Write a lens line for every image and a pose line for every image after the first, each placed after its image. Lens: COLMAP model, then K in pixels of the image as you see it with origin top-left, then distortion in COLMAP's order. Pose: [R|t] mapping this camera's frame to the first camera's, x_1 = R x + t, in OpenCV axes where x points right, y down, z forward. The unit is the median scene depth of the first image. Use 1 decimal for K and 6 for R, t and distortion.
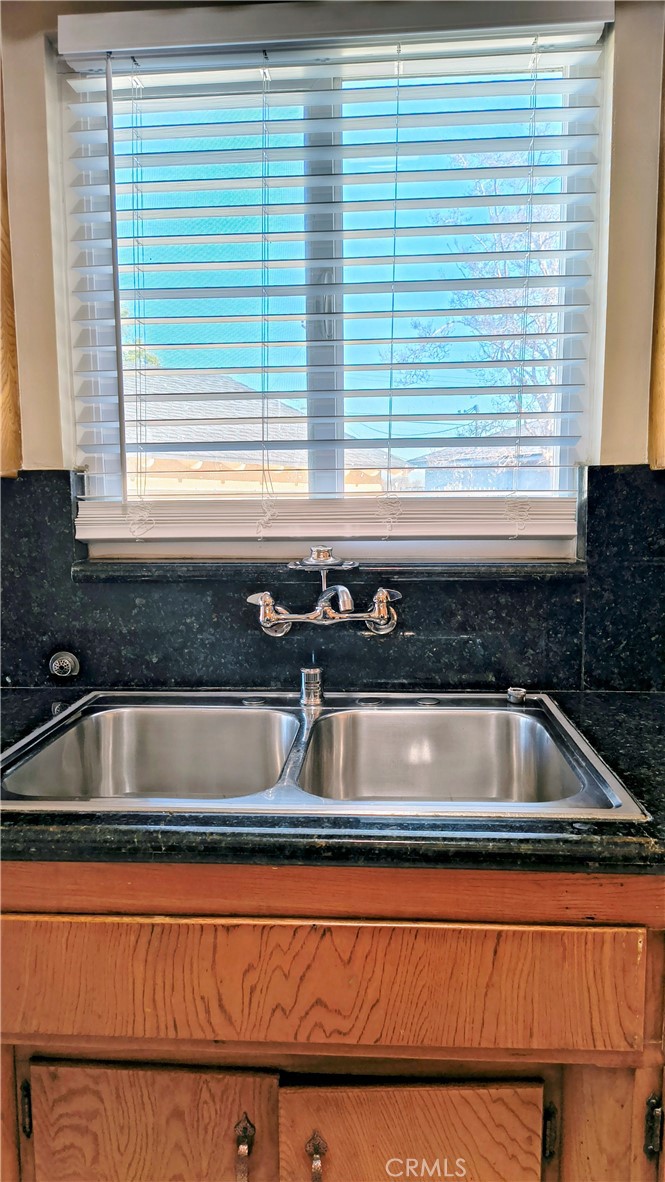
lens RADIAL K [[880.7, 0, 332.5], [0, 880.7, 591.0], [0, 0, 1]] dist [0.023373, -0.002852]
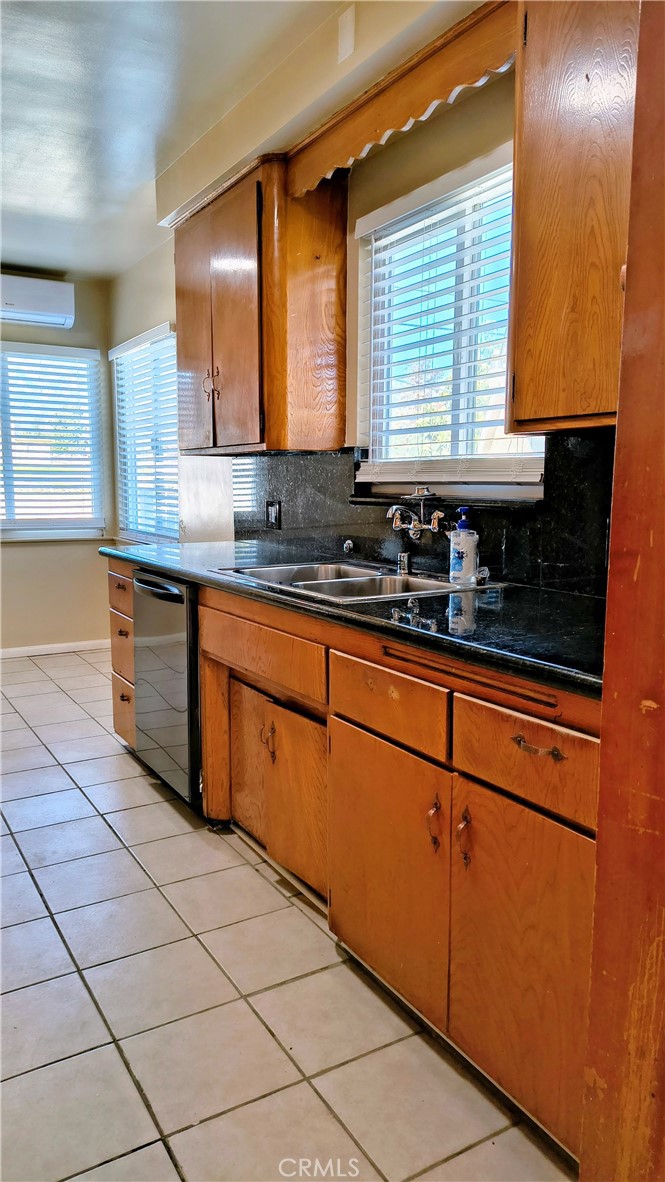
lens RADIAL K [[815.4, 0, 332.5], [0, 815.4, 591.0], [0, 0, 1]] dist [0.006250, -0.033186]
pose [[0.572264, 0.120567, -0.811158, 1.212486], [-0.059732, 0.992634, 0.105401, -0.002553], [0.817891, -0.011864, 0.575251, -0.112207]]
